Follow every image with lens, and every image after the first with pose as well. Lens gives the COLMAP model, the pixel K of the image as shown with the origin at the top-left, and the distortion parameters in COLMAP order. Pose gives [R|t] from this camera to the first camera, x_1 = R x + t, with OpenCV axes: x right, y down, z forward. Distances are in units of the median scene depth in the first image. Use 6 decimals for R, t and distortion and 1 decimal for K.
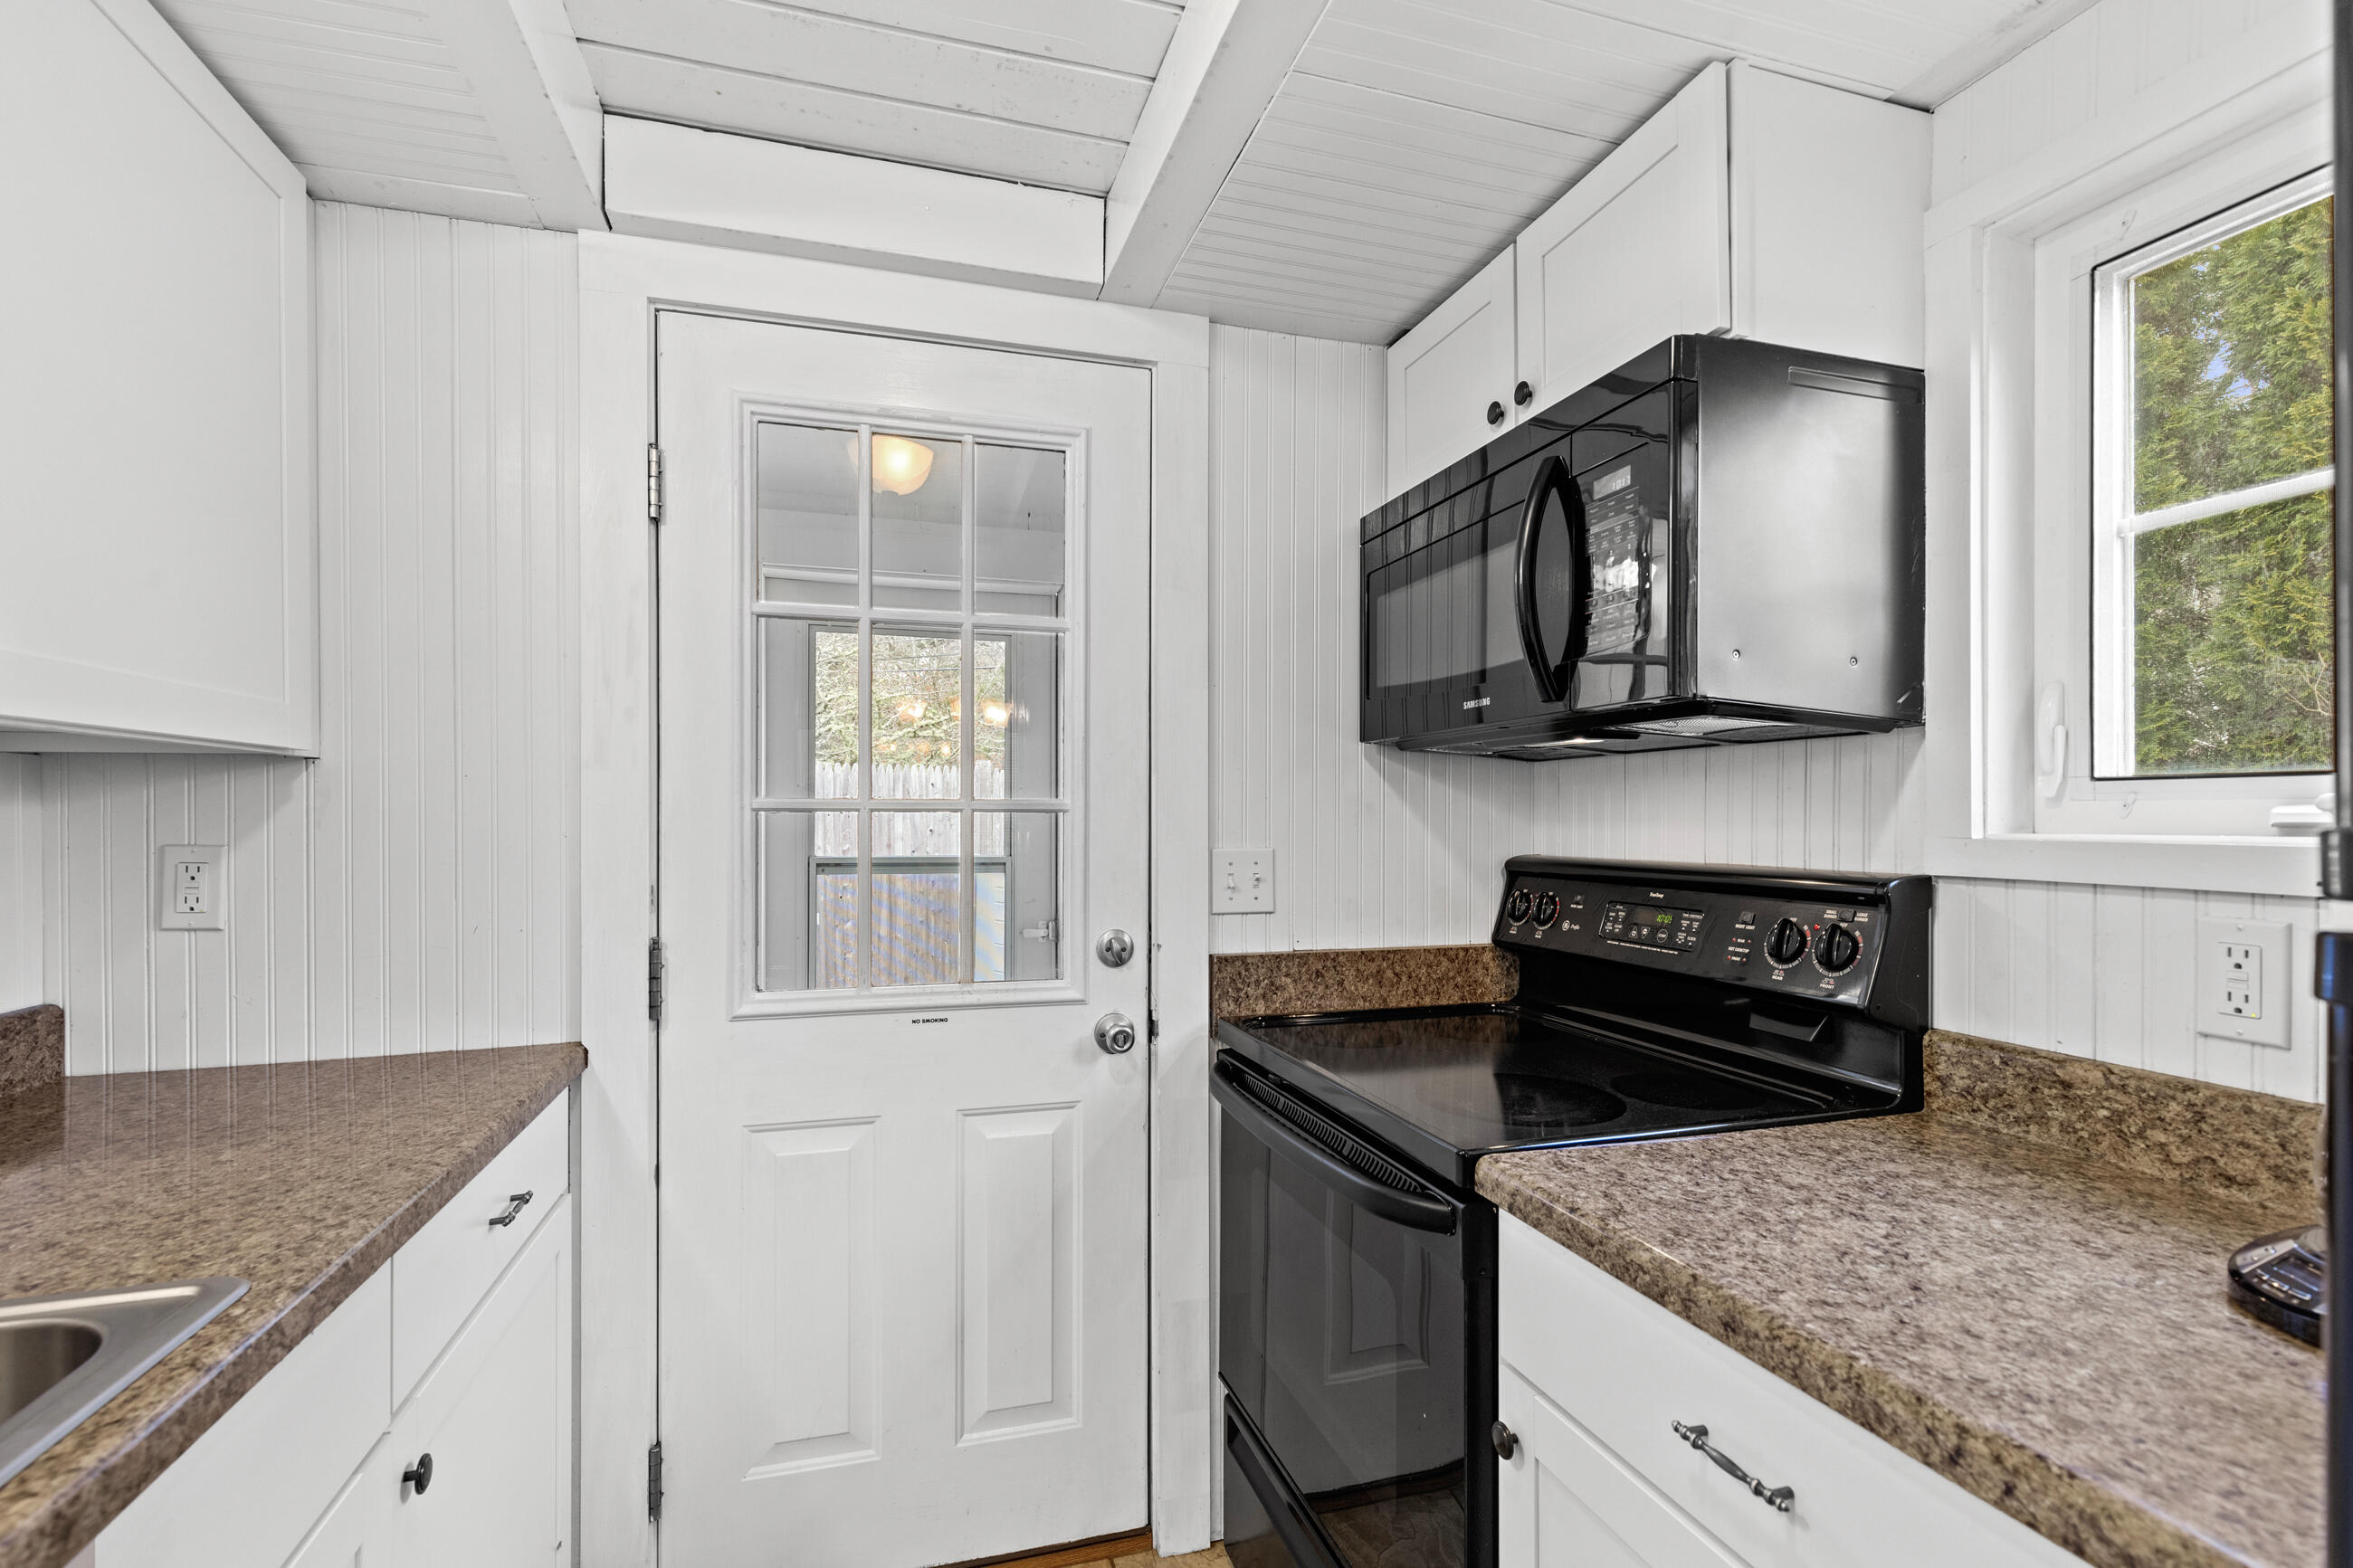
lens RADIAL K [[1075.8, 0, 1193.0], [0, 1075.8, 814.1], [0, 0, 1]] dist [0.009154, -0.002052]
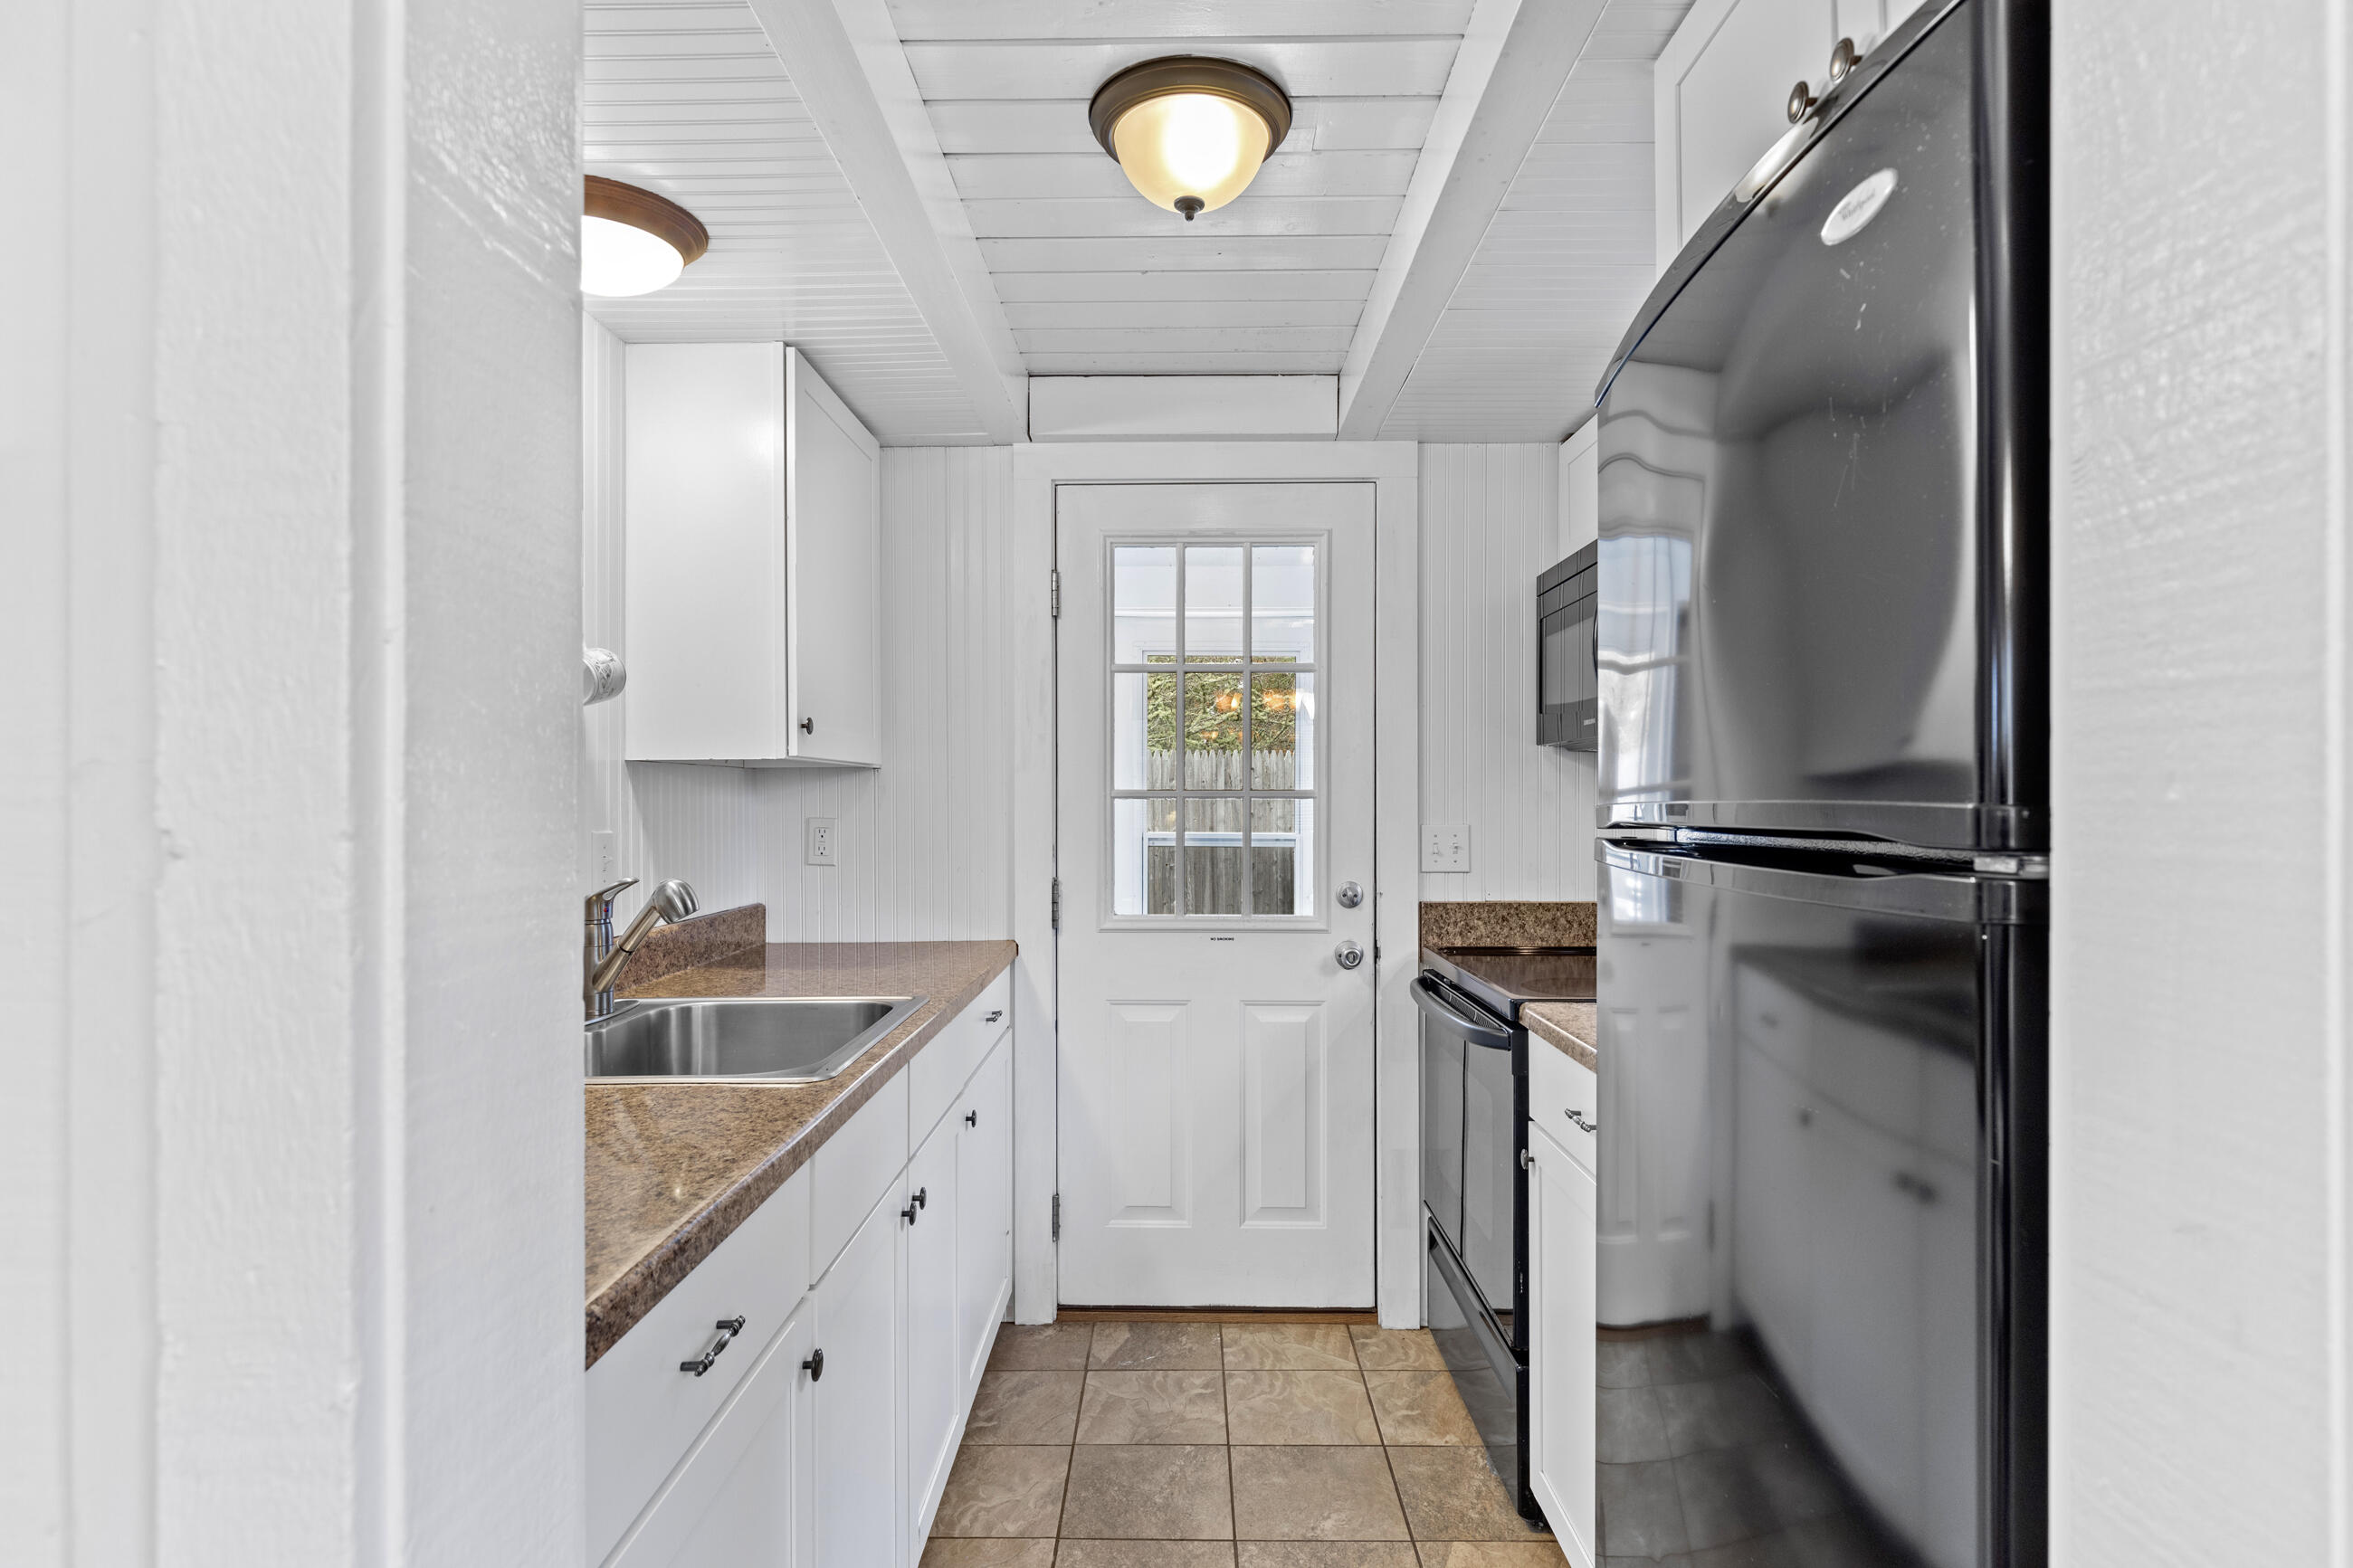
lens RADIAL K [[1218.0, 0, 1178.5], [0, 1218.0, 793.9], [0, 0, 1]] dist [-0.002110, -0.000036]
pose [[0.955897, -0.000480, -0.293702, 0.185754], [0.001373, 0.999995, 0.002835, -0.012676], [0.293700, -0.003114, 0.955893, -0.604318]]
